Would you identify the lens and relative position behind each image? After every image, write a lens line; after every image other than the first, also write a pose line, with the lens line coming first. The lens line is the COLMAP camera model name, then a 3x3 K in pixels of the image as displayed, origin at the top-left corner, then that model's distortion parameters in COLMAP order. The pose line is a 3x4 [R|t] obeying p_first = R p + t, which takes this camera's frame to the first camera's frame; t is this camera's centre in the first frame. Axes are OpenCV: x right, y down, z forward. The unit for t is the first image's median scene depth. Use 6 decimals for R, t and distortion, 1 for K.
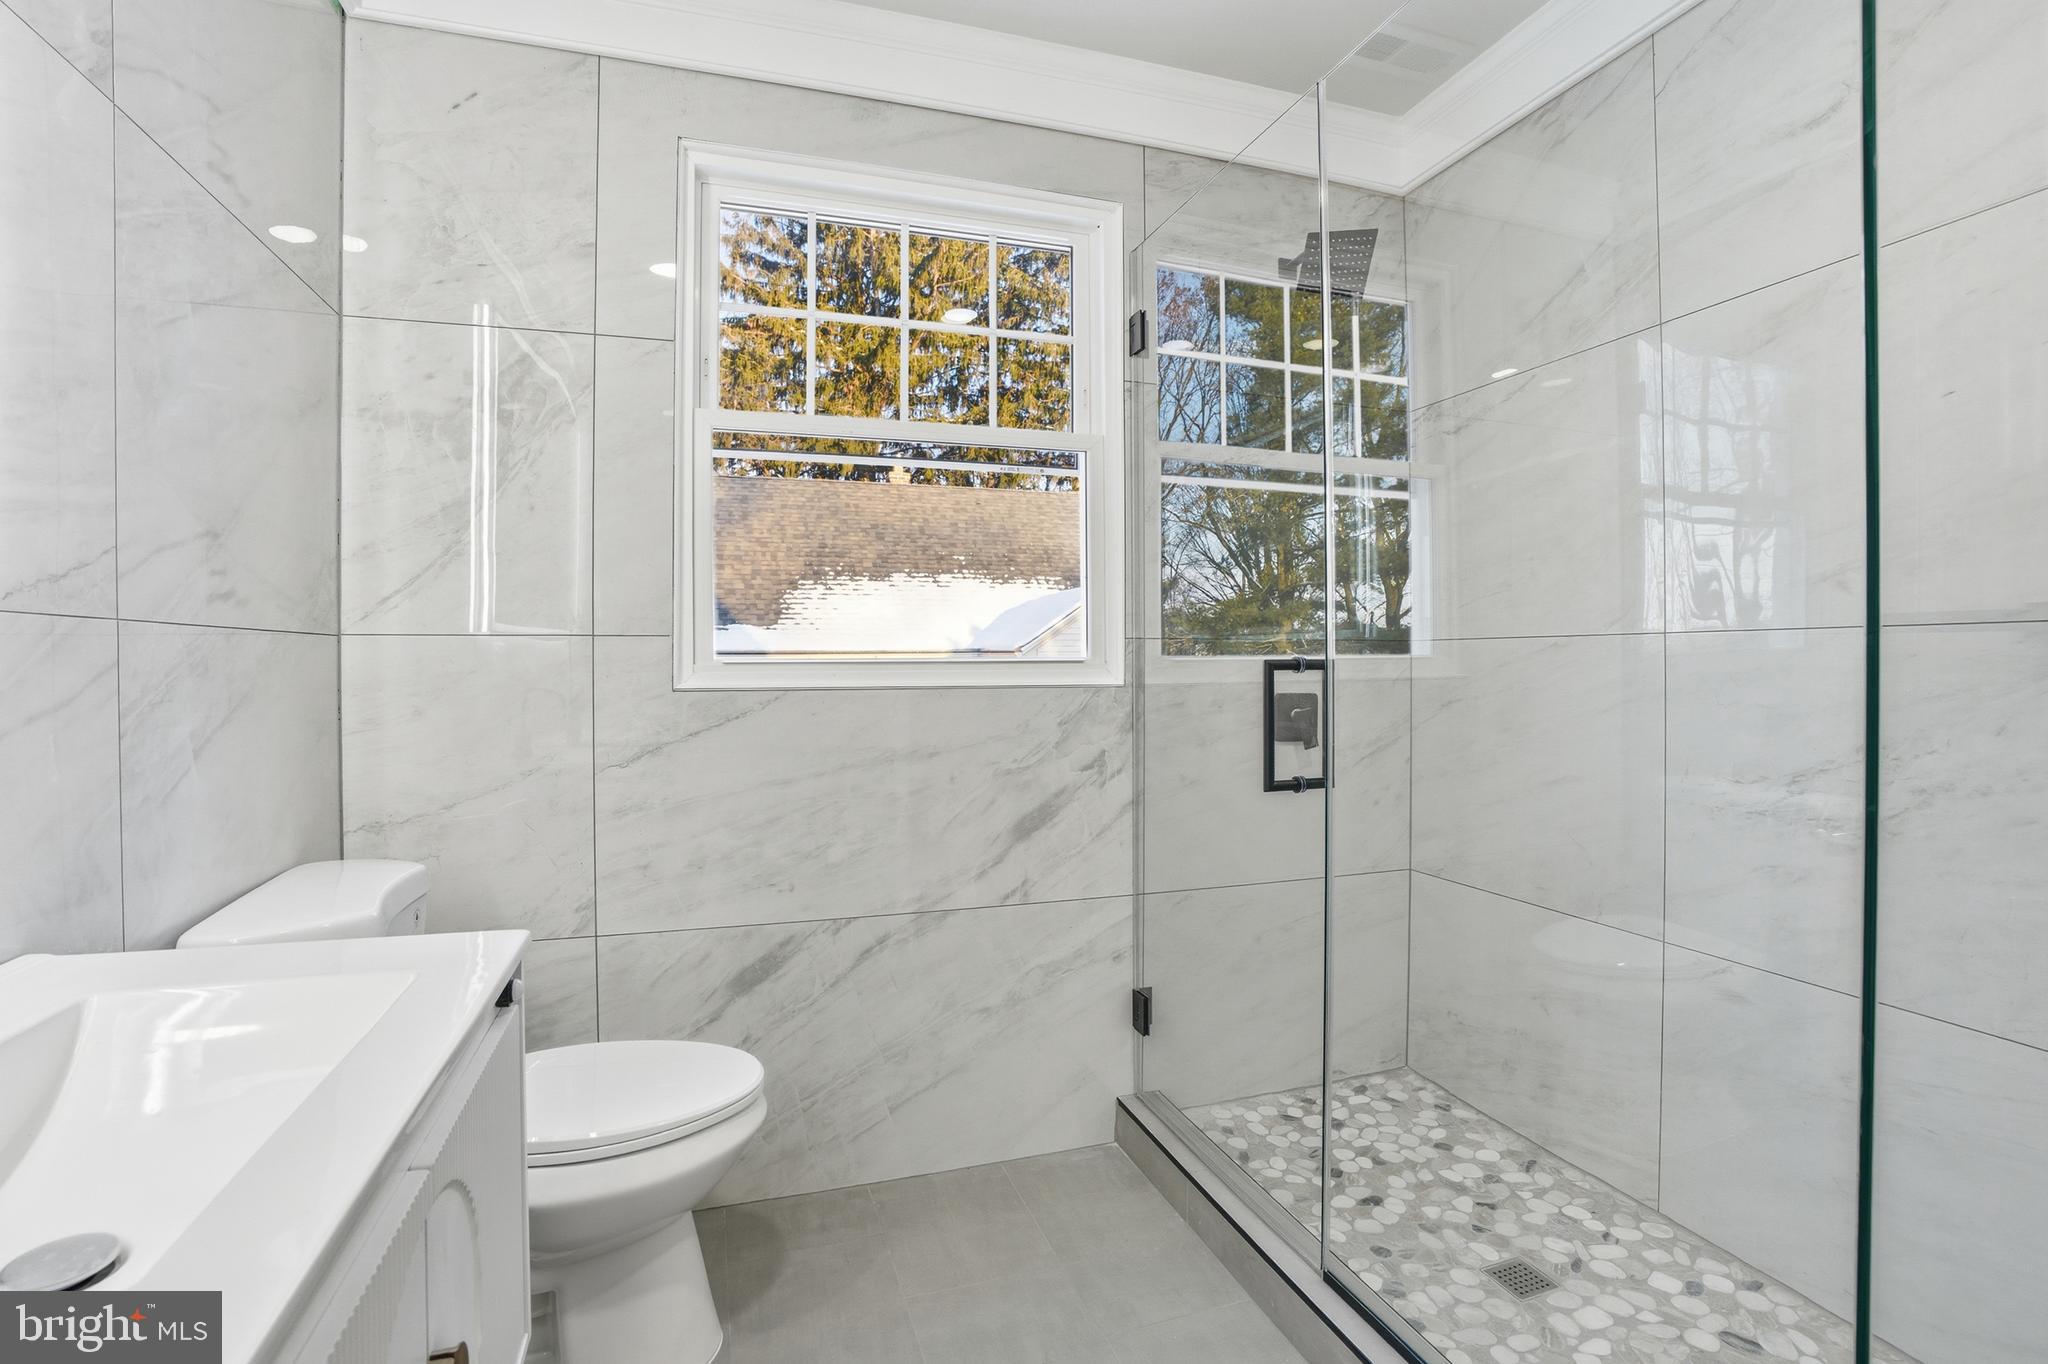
lens RADIAL K [[971.7, 0, 1012.5], [0, 971.7, 658.1], [0, 0, 1]] dist [-0.074422, 0.025243]
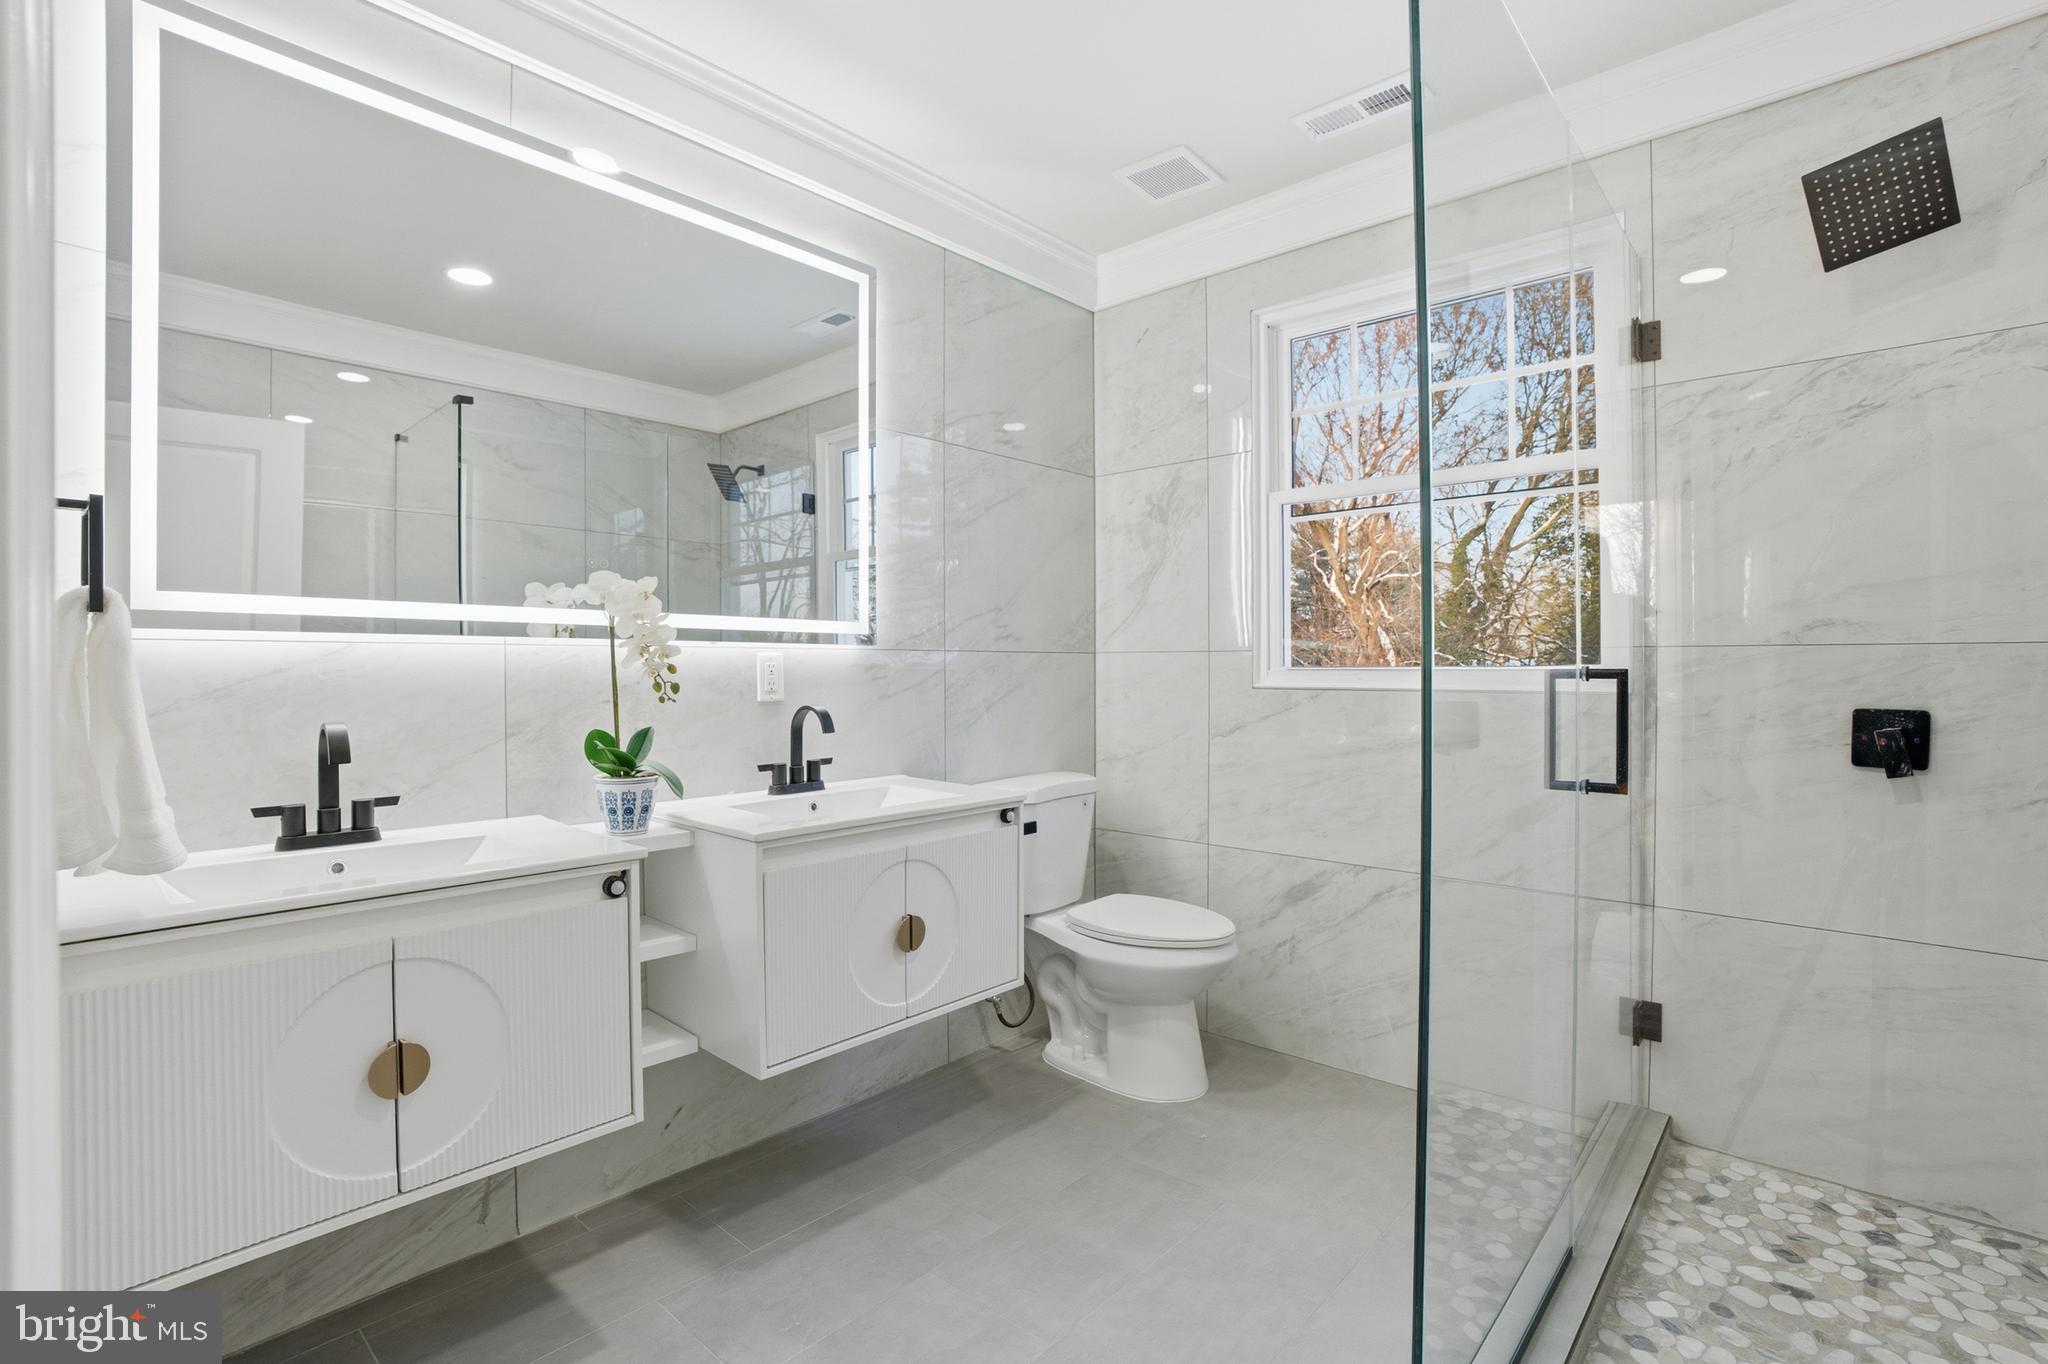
lens RADIAL K [[971.7, 0, 1012.5], [0, 971.7, 658.1], [0, 0, 1]] dist [-0.074422, 0.025243]
pose [[0.487911, -0.002092, -0.872891, 0.733069], [-0.007096, 0.999955, -0.006362, 0.000278], [0.872865, 0.009298, 0.487874, -0.050496]]
